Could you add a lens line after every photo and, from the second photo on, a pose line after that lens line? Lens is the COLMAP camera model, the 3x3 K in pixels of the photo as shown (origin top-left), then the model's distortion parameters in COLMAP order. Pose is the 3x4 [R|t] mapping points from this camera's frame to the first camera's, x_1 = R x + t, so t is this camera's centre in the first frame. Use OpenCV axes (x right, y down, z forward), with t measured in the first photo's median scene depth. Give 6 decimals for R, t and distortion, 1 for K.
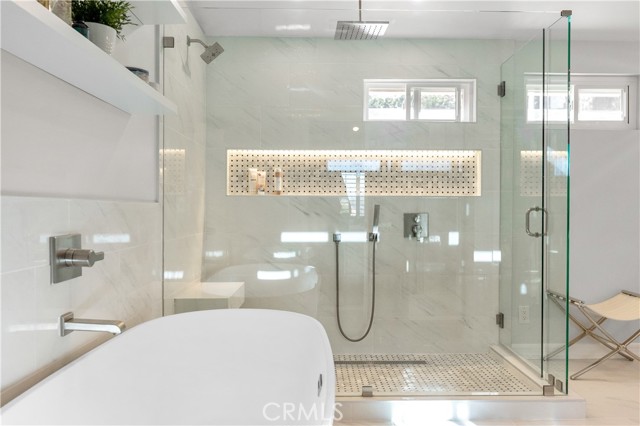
lens RADIAL K [[500.2, 0, 322.2], [0, 500.2, 212.4], [0, 0, 1]] dist [0.005060, -0.014765]
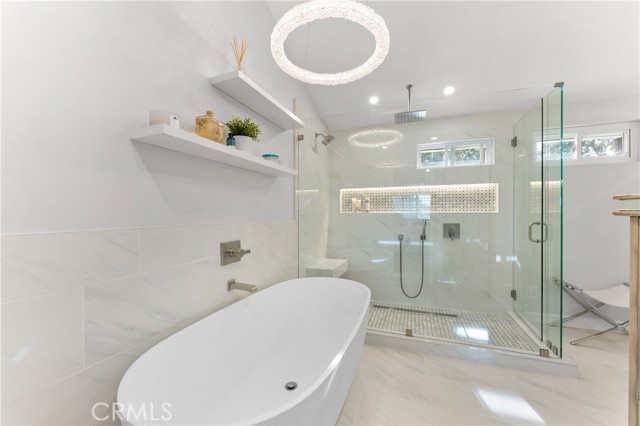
lens RADIAL K [[255.3, 0, 321.2], [0, 255.3, 214.4], [0, 0, 1]] dist [-0.000094, 0.000180]
pose [[0.932807, -0.004099, -0.360352, 0.093026], [0.003519, 0.999991, -0.002265, -0.027426], [0.360359, 0.000845, 0.932813, 0.071769]]
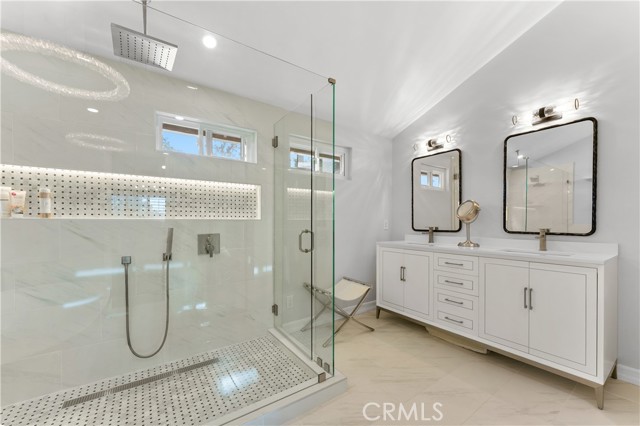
lens RADIAL K [[255.3, 0, 317.7], [0, 255.3, 224.0], [0, 0, 1]] dist [-0.000094, 0.000180]
pose [[0.833050, -0.008627, 0.553131, 0.067962], [0.003749, 0.999943, 0.009949, -0.027378], [-0.553186, -0.006214, 0.833035, 0.353525]]
